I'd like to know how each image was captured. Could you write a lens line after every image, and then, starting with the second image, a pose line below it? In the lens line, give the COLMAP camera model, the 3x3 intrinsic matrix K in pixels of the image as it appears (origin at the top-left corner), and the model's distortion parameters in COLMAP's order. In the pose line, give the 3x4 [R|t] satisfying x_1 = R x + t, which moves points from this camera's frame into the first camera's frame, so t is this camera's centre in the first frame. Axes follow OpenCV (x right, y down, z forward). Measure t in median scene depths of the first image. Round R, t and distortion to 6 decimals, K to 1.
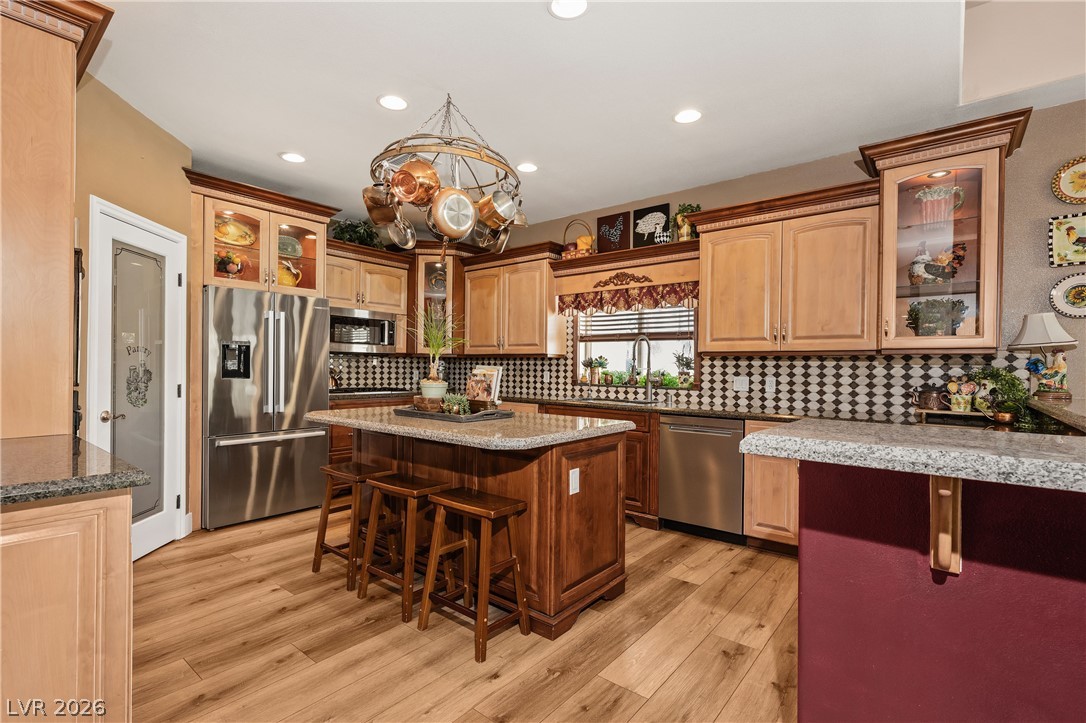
lens RADIAL K [[490.6, 0, 540.1], [0, 490.6, 368.6], [0, 0, 1]] dist [-0.002614, -0.000529]
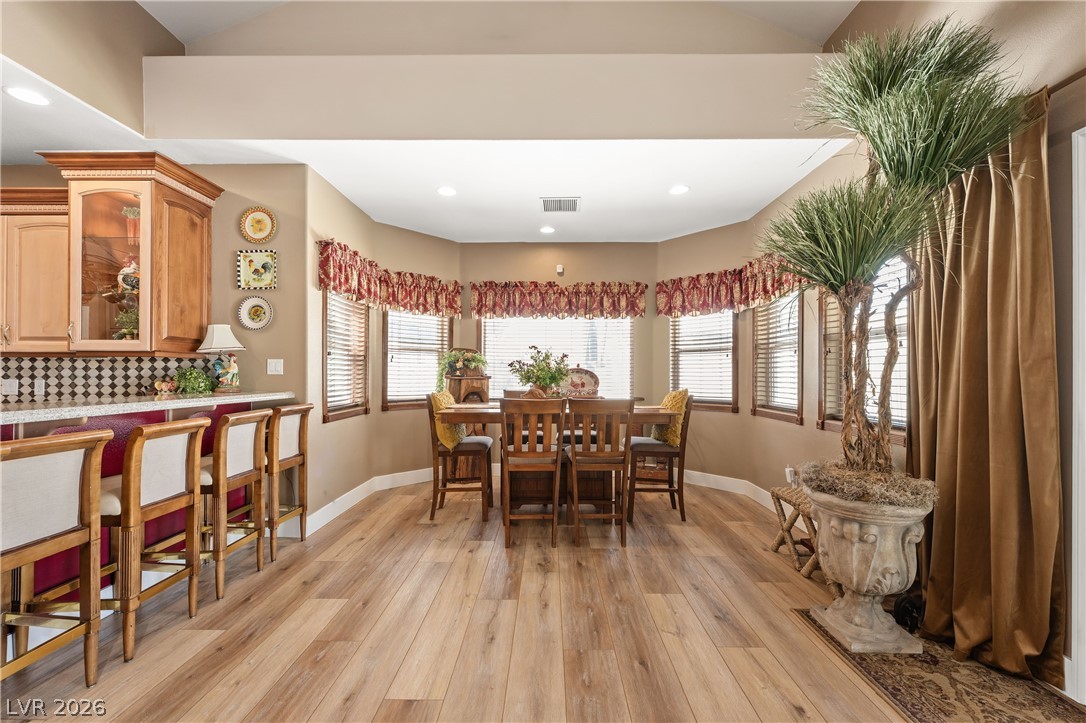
lens RADIAL K [[432.7, 0, 545.6], [0, 432.7, 368.9], [0, 0, 1]] dist [-0.001410, 0.000293]
pose [[0.770606, -0.005616, 0.637287, 0.680812], [0.006604, 0.999978, 0.000827, 0.002715], [-0.637278, 0.003572, 0.770626, -0.272250]]
